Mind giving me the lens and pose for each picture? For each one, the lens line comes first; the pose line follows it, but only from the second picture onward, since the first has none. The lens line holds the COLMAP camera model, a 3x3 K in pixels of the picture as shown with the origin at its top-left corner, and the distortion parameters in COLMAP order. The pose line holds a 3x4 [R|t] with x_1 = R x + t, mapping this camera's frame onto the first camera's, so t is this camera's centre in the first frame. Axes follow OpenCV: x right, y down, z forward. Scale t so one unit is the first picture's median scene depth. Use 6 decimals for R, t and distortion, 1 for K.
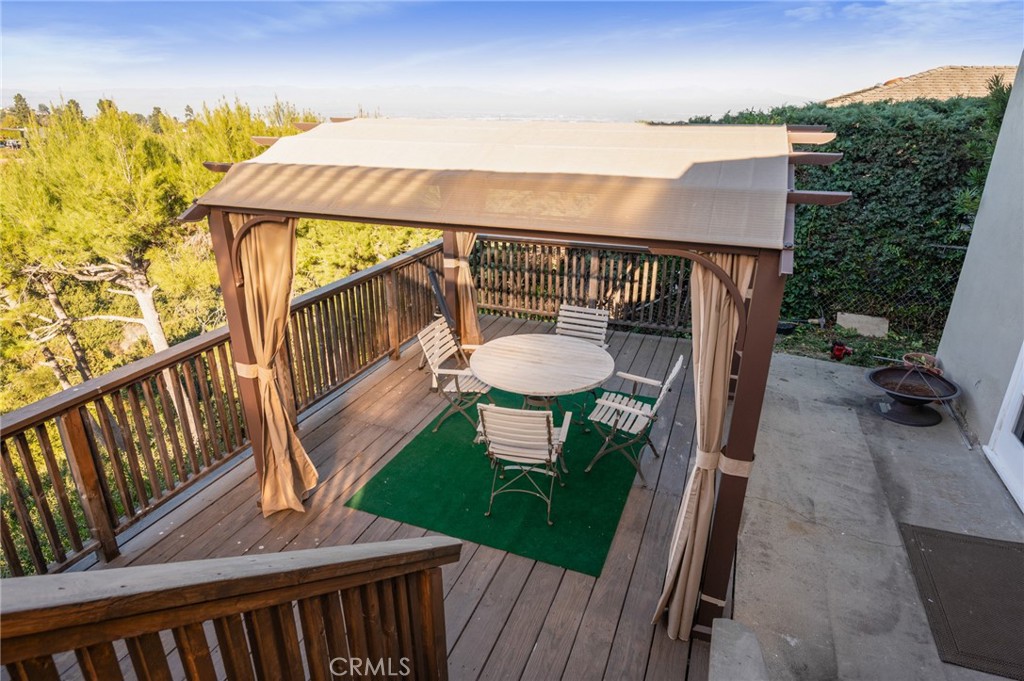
lens RADIAL K [[588.5, 0, 512.0], [0, 588.5, 340.5], [0, 0, 1]] dist [-0.003349, 0.000250]
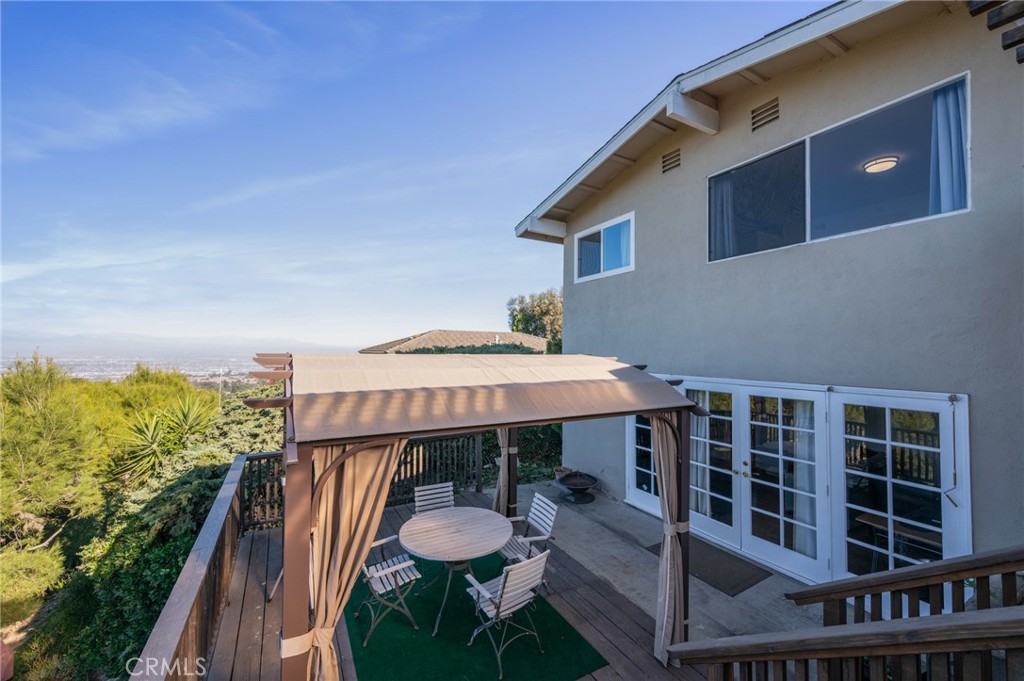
lens RADIAL K [[414.5, 0, 512.0], [0, 414.5, 340.5], [0, 0, 1]] dist [-0.001402, -0.000051]
pose [[0.628733, 0.013811, 0.777498, -0.477338], [0.291559, 0.922717, -0.252164, -0.065734], [-0.720894, 0.385230, 0.576116, 0.227539]]
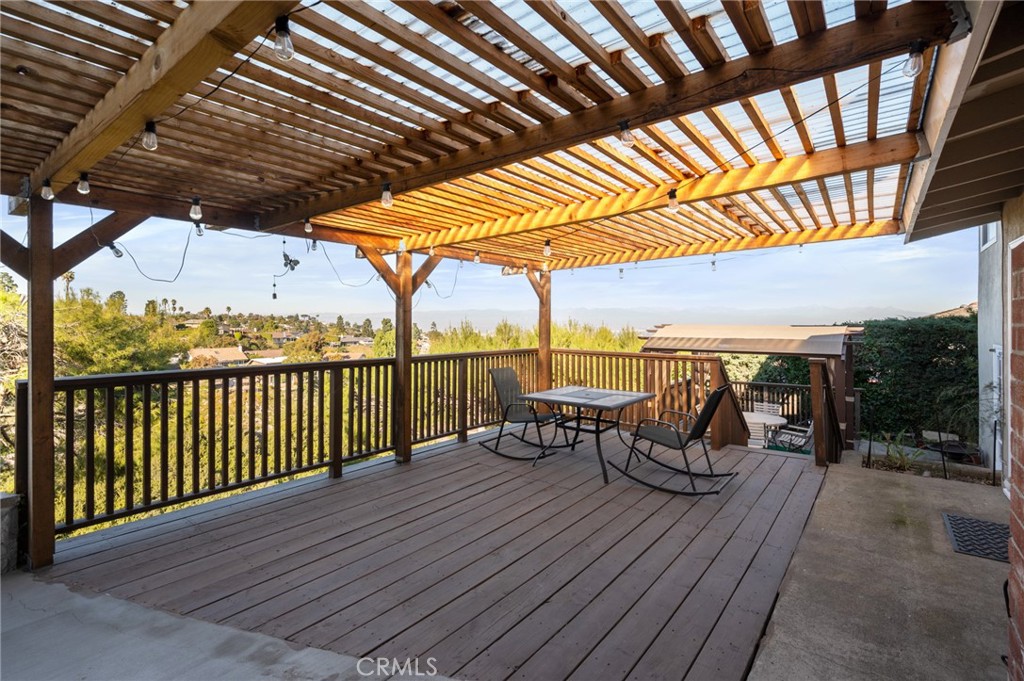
lens RADIAL K [[472.8, 0, 513.6], [0, 472.8, 320.2], [0, 0, 1]] dist [0.001503, 0.000245]
pose [[0.957007, -0.002408, -0.290056, -0.264922], [-0.106651, 0.927000, -0.359578, 0.381811], [0.269747, 0.375053, 0.886889, -0.928794]]
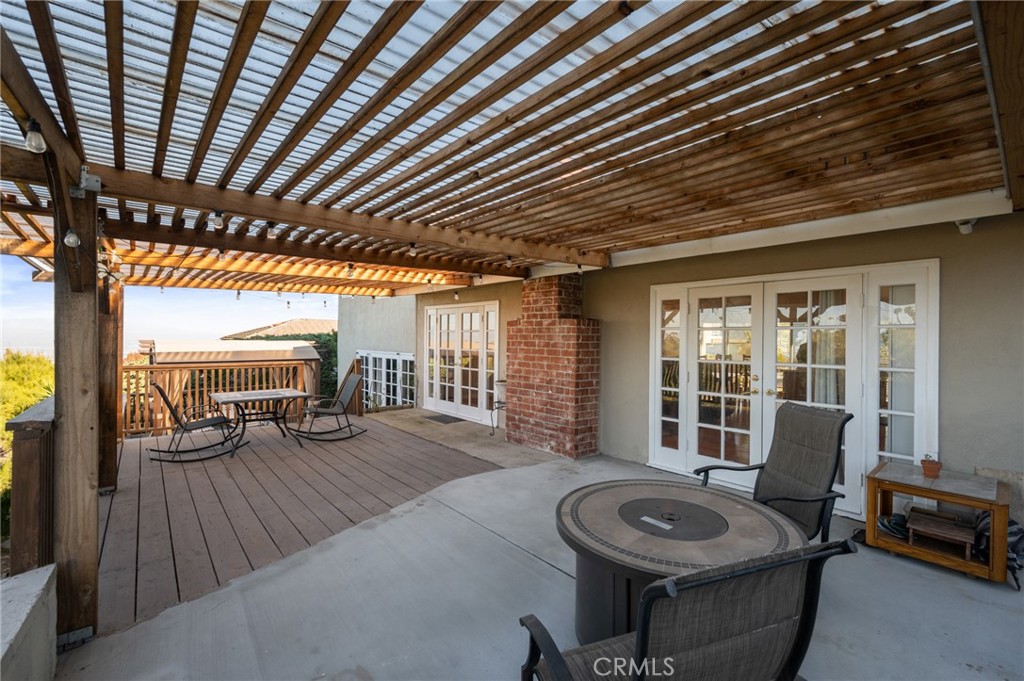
lens RADIAL K [[461.7, 0, 512.0], [0, 461.7, 340.5], [0, 0, 1]] dist [0.000746, 0.000017]
pose [[0.481581, -0.006552, 0.876377, -1.101014], [0.321067, 0.931771, -0.169464, 0.447464], [-0.815472, 0.362987, 0.450827, -1.110299]]
